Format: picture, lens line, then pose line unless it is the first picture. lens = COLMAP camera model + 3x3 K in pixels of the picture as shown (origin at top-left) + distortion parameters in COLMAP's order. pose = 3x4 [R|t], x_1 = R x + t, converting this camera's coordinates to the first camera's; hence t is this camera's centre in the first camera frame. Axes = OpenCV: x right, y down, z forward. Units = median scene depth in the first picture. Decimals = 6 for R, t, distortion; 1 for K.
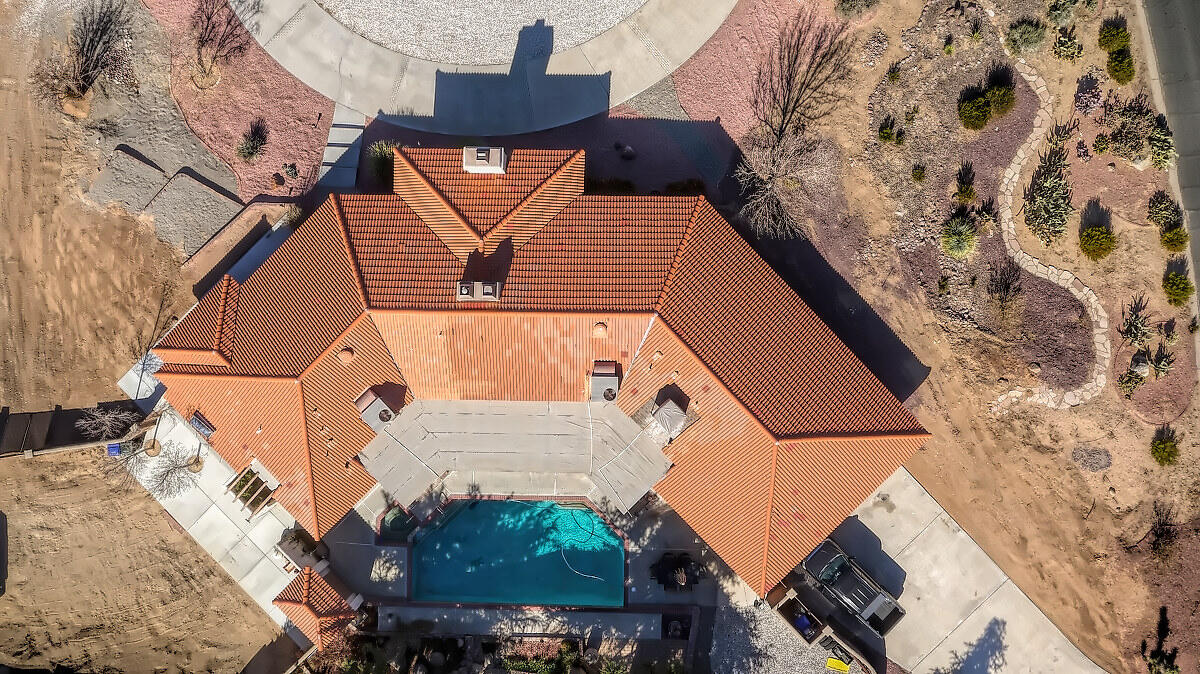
lens RADIAL K [[920.0, 0, 600.0], [0, 920.0, 337.0], [0, 0, 1]] dist [0.001728, -0.061714]
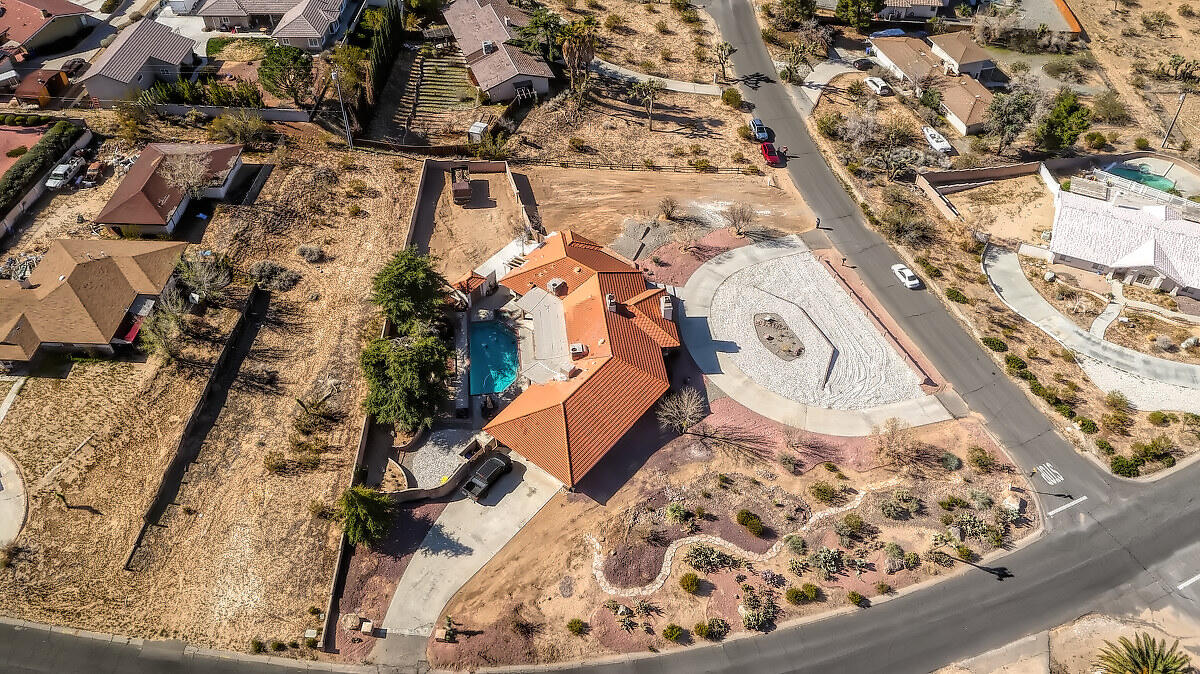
lens RADIAL K [[920.0, 0, 600.0], [0, 920.0, 337.0], [0, 0, 1]] dist [0.001728, -0.061714]
pose [[0.134413, 0.713494, -0.687648, 1.389055], [-0.990872, 0.089561, -0.100756, 0.200732], [-0.010302, 0.694914, 0.719019, -0.582665]]
